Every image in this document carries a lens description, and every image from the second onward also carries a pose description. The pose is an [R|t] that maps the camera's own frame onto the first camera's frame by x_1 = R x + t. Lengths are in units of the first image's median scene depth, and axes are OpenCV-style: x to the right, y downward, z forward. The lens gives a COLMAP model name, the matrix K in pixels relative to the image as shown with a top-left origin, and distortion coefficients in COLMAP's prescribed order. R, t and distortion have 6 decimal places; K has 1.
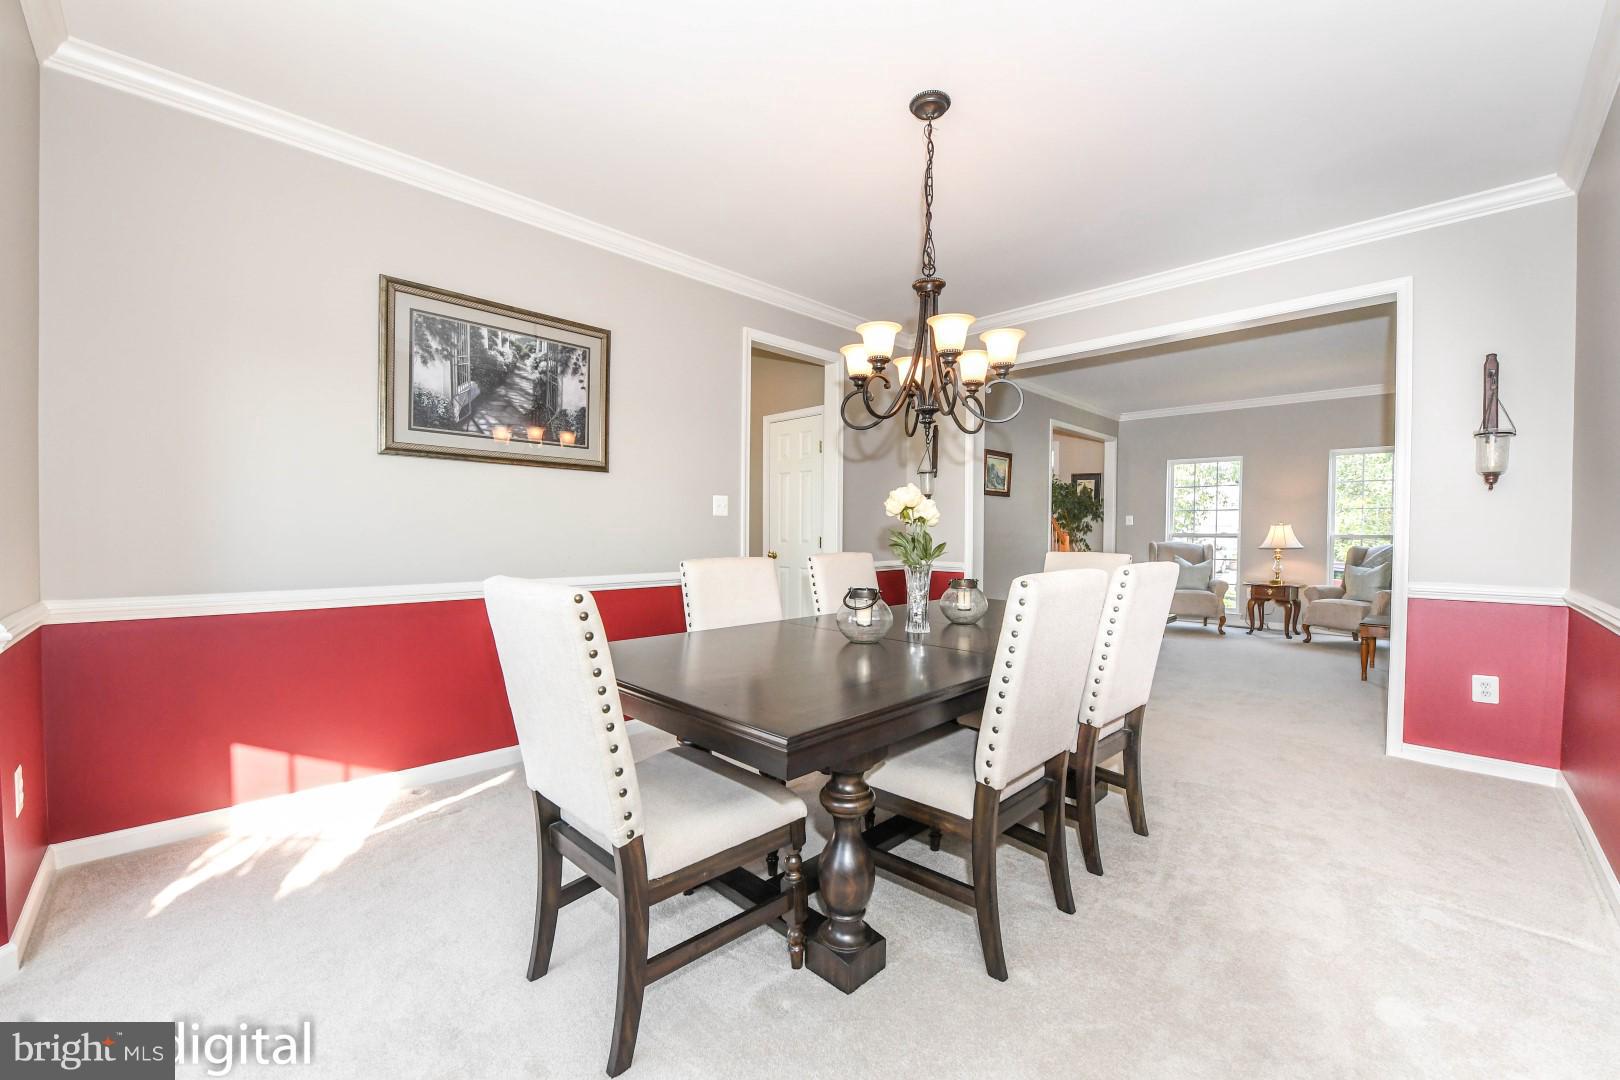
lens RADIAL K [[642.7, 0, 818.1], [0, 642.7, 541.9], [0, 0, 1]] dist [-0.001894, -0.000029]
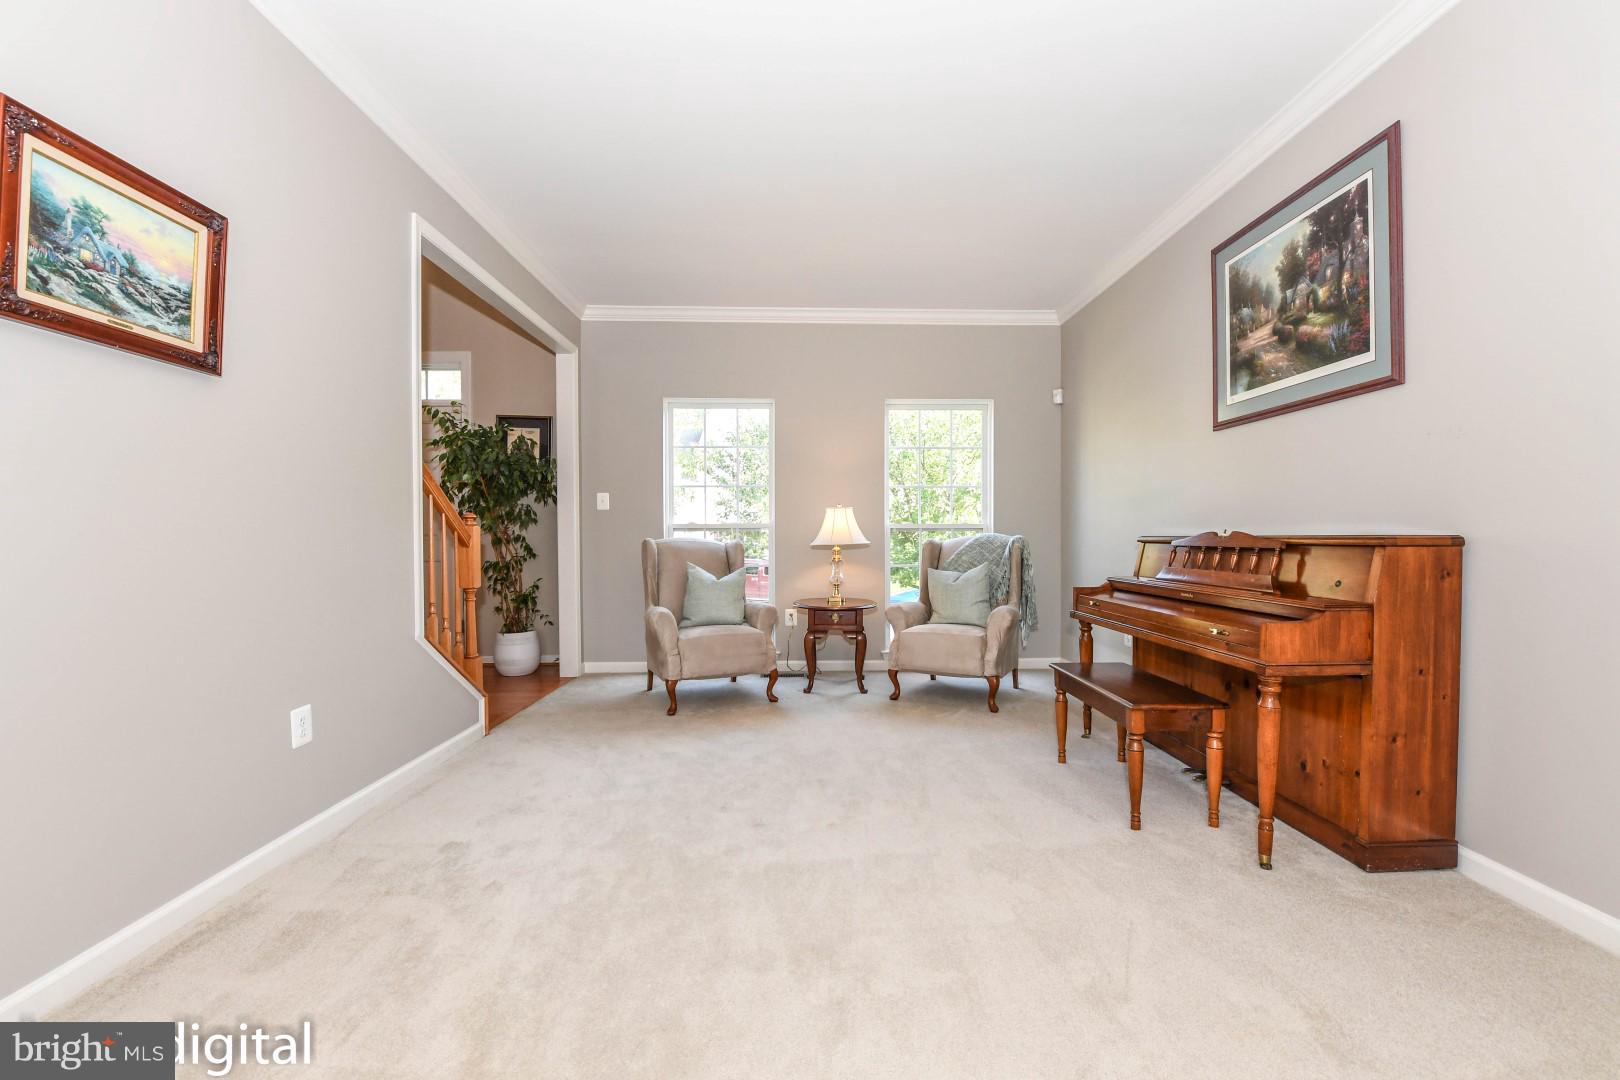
lens RADIAL K [[642.7, 0, 817.5], [0, 642.7, 543.4], [0, 0, 1]] dist [-0.001894, -0.000029]
pose [[0.690293, -0.018608, 0.723291, 0.213986], [0.019286, 0.999787, 0.007316, 0.002449], [-0.723273, 0.008899, 0.690505, 0.493364]]
